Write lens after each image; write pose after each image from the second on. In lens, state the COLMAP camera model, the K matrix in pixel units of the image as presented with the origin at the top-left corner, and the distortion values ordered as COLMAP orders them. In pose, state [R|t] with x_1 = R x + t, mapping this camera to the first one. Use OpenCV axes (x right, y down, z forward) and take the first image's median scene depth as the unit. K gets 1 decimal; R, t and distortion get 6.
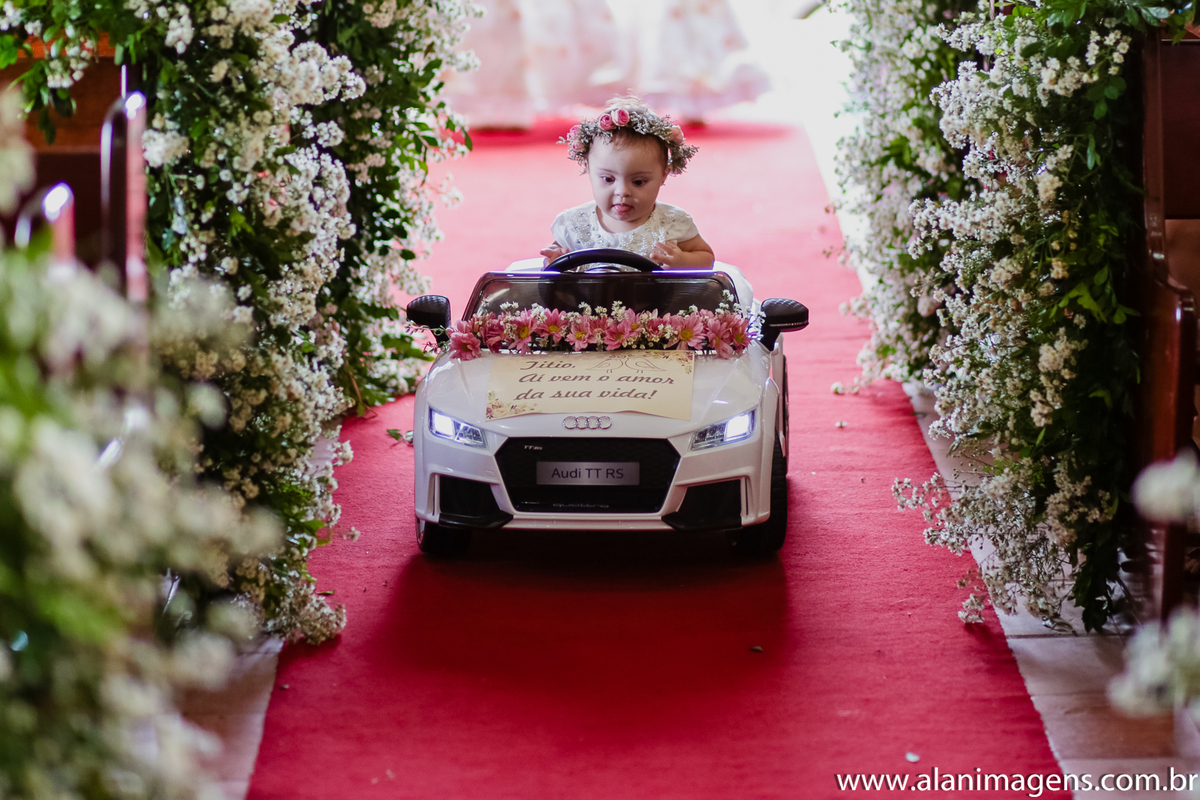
lens RADIAL K [[2948.8, 0, 608.8], [0, 2948.8, 317.3], [0, 0, 1]] dist [-0.282371, 0.000000]
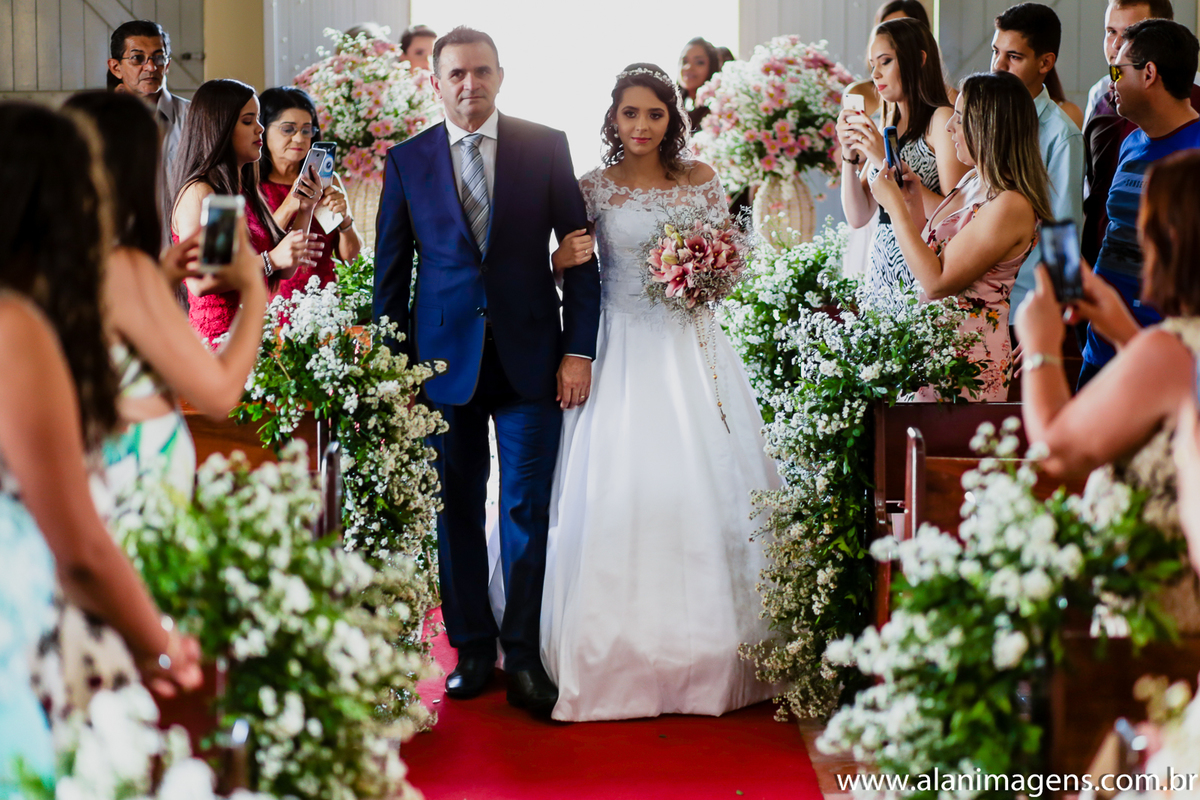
lens RADIAL K [[2948.8, 0, 599.5], [0, 2948.8, 401.6], [0, 0, 1]] dist [-0.282371, 0.000000]
pose [[0.999952, 0.001233, 0.009746, -0.007375], [-0.001033, 0.999789, -0.020496, -0.058479], [-0.009769, 0.020485, 0.999742, -0.847201]]
